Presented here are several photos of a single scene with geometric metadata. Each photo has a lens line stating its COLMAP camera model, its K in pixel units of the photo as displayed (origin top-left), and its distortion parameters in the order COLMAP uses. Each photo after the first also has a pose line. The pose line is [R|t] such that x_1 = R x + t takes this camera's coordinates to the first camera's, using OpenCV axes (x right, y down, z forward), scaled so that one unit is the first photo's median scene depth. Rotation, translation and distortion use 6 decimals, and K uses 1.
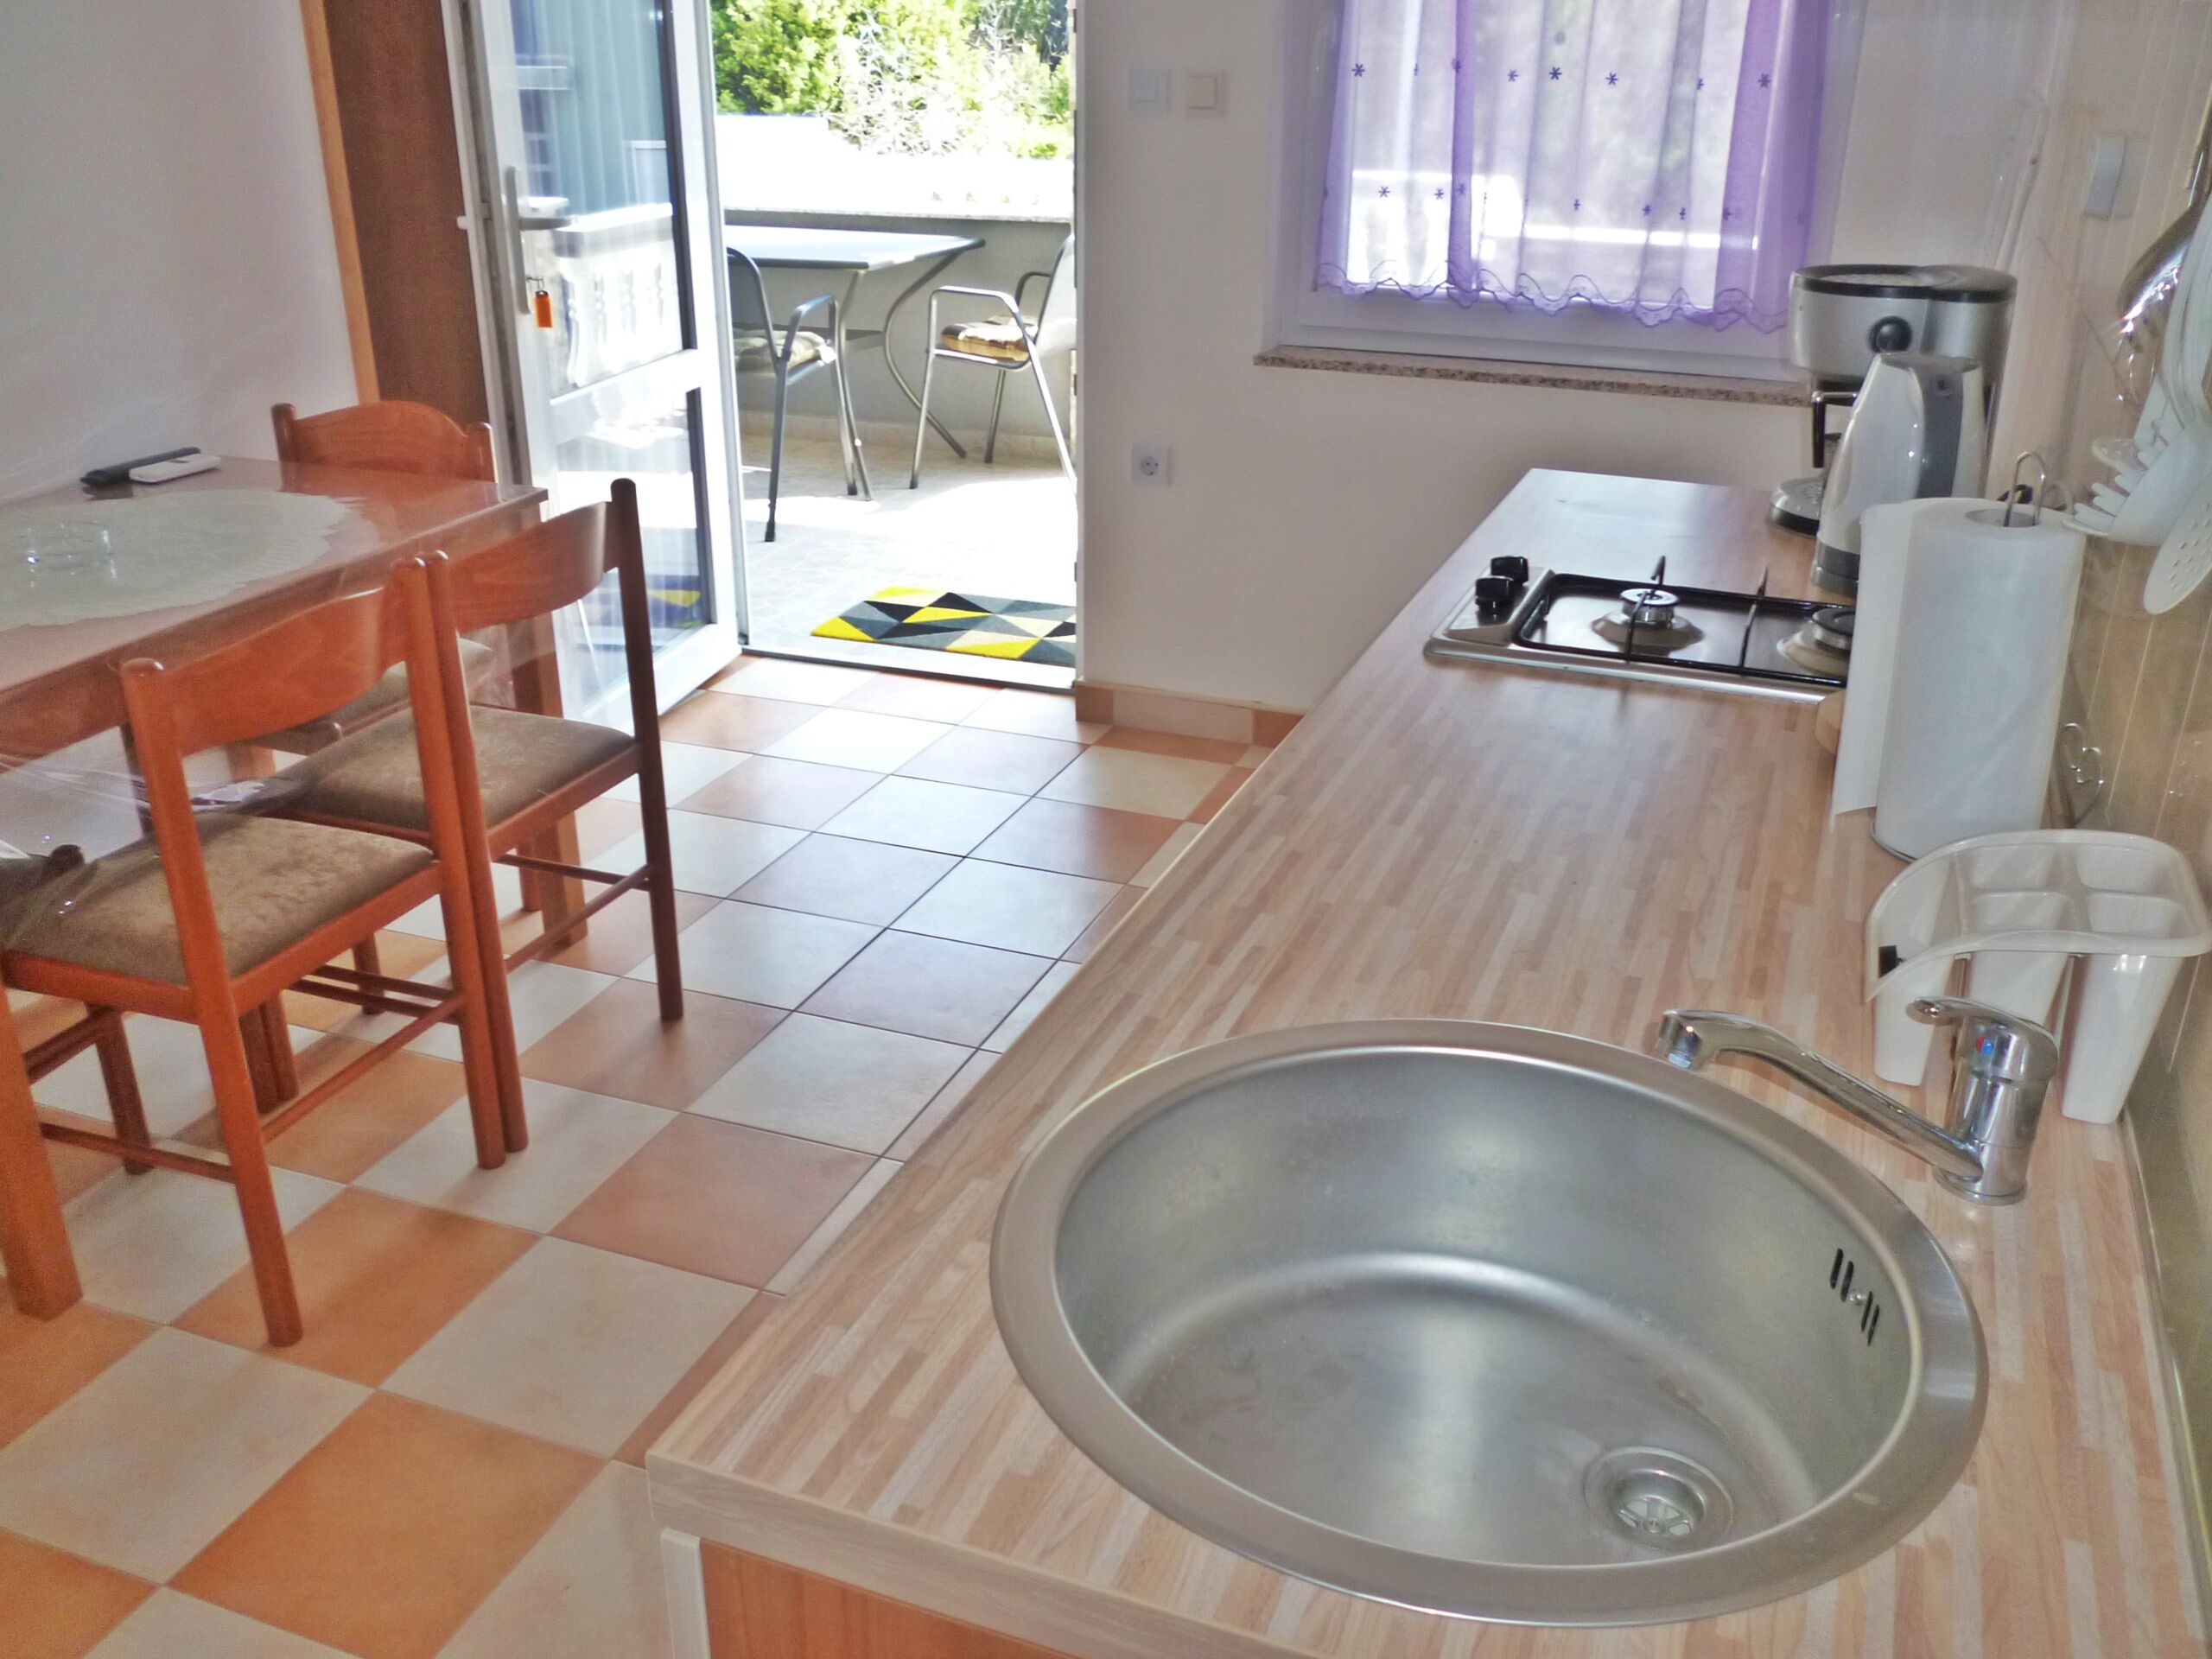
lens RADIAL K [[1899.4, 0, 1114.5], [0, 1899.4, 816.7], [0, 0, 1]] dist [-0.018840, -0.007667]
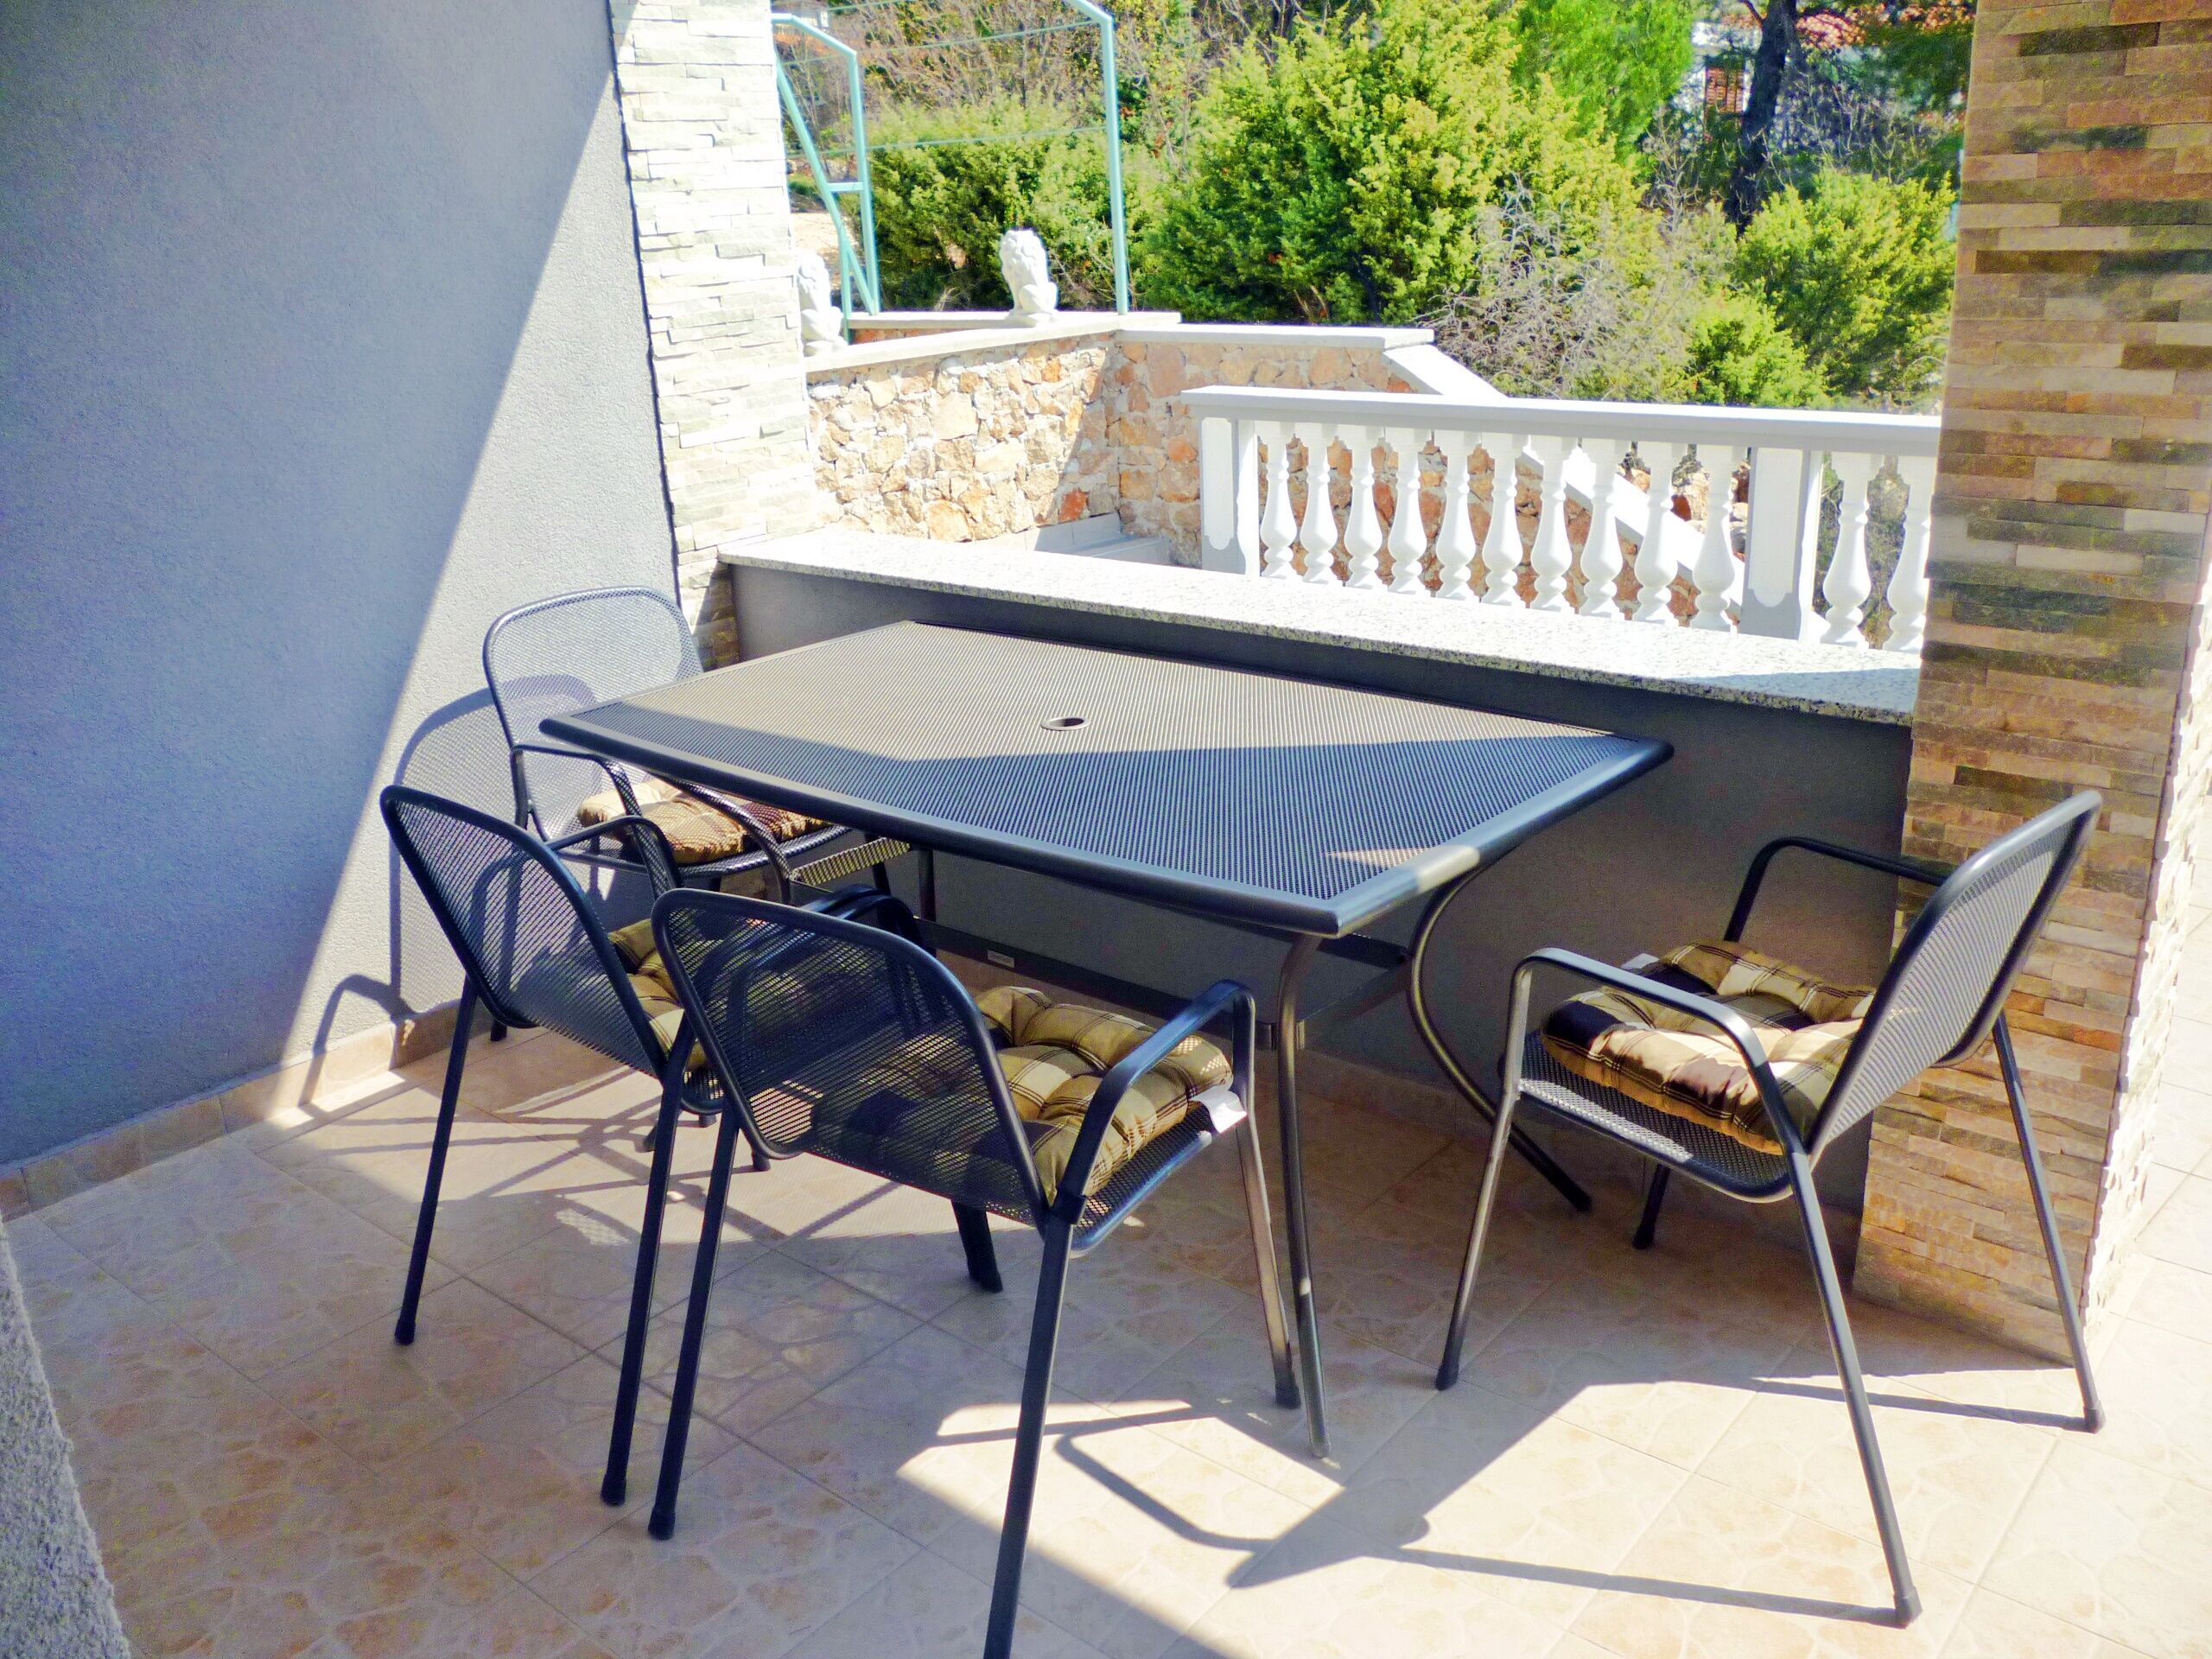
lens RADIAL K [[1899.4, 0, 1111.5], [0, 1899.4, 845.6], [0, 0, 1]] dist [-0.018840, -0.007667]
pose [[0.945572, 0.064241, -0.319010, -0.015910], [-0.083652, 0.995362, -0.047508, -0.080999], [0.314478, 0.071607, 0.946560, 0.185738]]
